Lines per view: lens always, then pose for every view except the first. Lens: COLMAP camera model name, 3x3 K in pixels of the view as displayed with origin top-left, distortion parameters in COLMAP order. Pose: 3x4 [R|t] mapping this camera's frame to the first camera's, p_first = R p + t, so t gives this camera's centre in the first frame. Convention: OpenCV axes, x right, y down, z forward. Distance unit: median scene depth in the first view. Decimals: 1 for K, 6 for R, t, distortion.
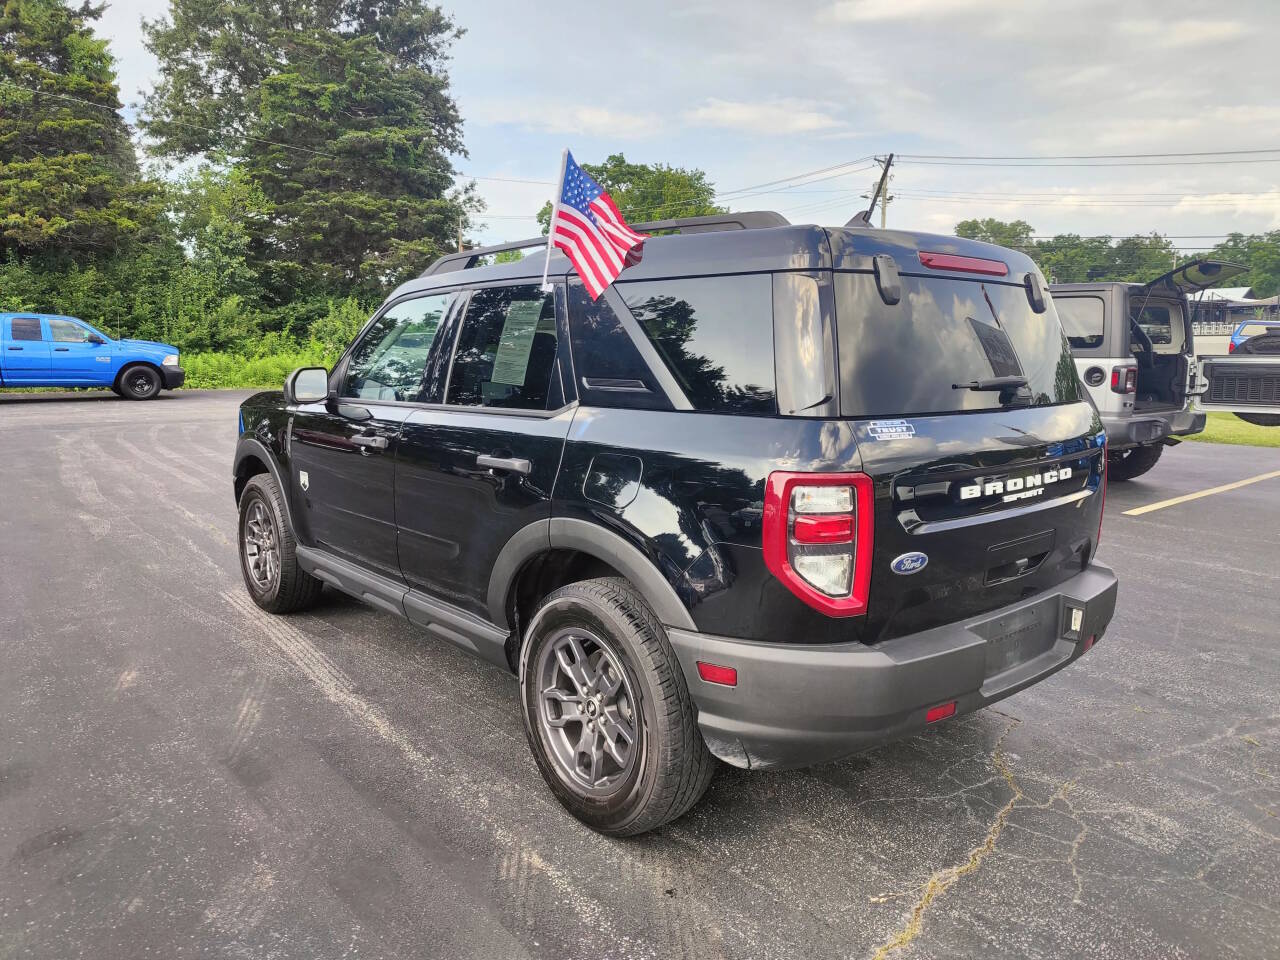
lens RADIAL K [[877.8, 0, 661.4], [0, 877.8, 476.5], [0, 0, 1]] dist [0.056479, -0.053538]
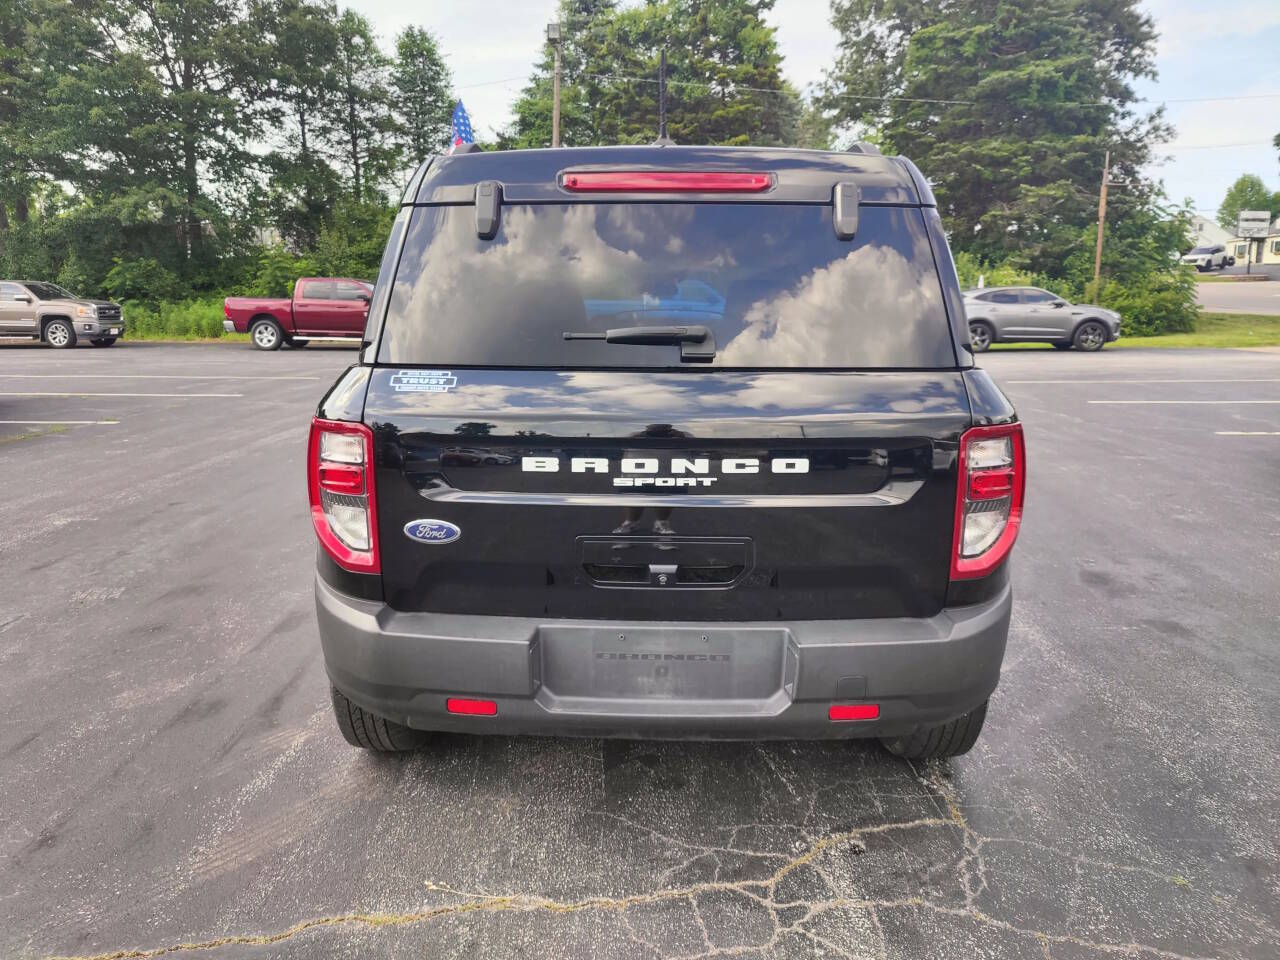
lens RADIAL K [[900.5, 0, 645.3], [0, 900.5, 483.2], [0, 0, 1]] dist [0.061930, -0.068986]
pose [[0.746634, 0.127453, -0.652911, 0.063802], [-0.095843, 0.991845, 0.084014, -0.002986], [0.658294, -0.000151, 0.752761, 0.027519]]
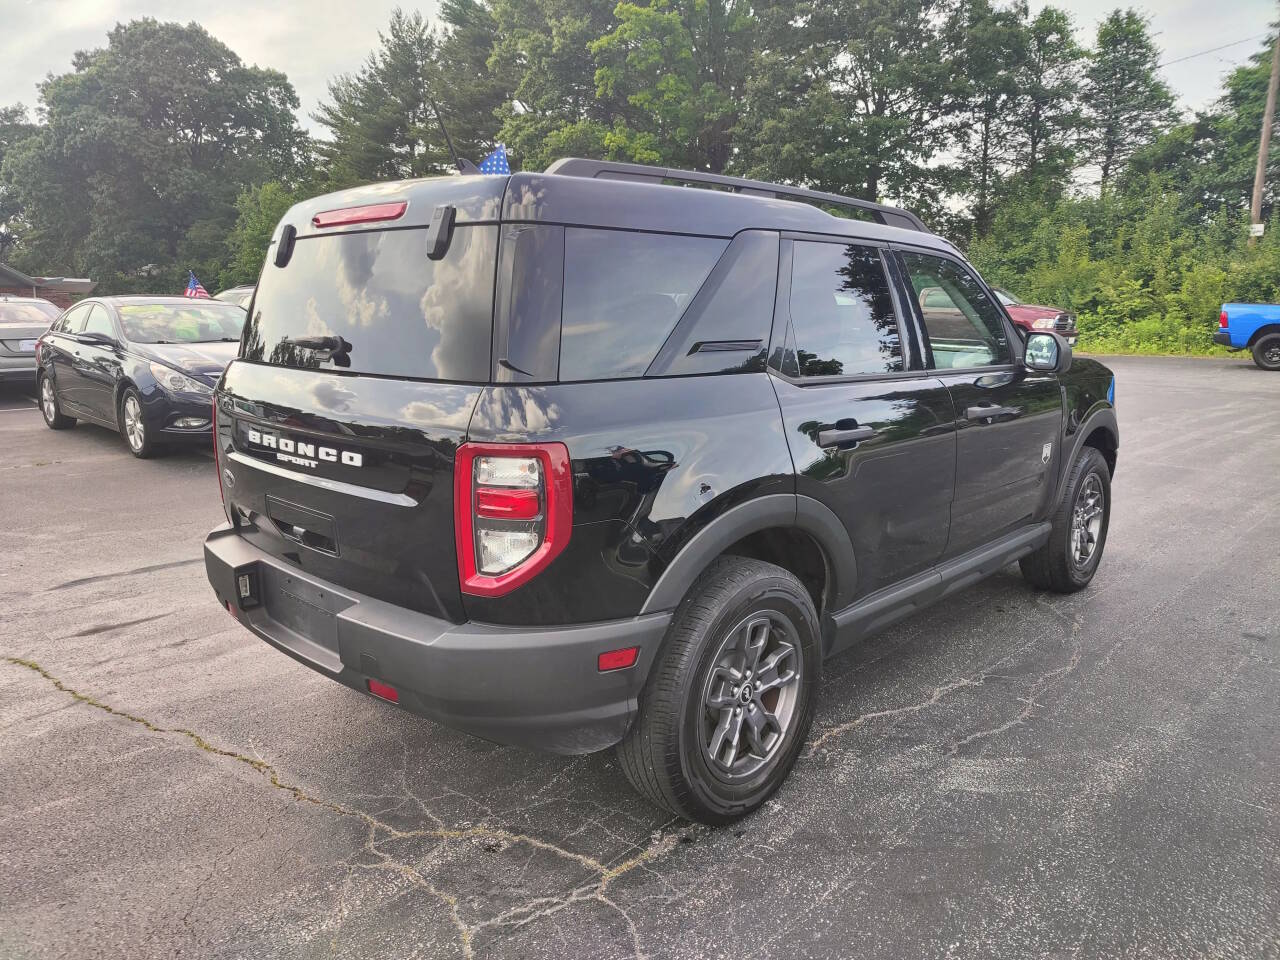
lens RADIAL K [[900.5, 0, 645.3], [0, 900.5, 483.2], [0, 0, 1]] dist [0.061930, -0.068986]
pose [[0.097835, 0.185907, -0.977685, 0.098299], [-0.147055, 0.974314, 0.170550, -0.012376], [0.984278, 0.127087, 0.122660, 0.087526]]
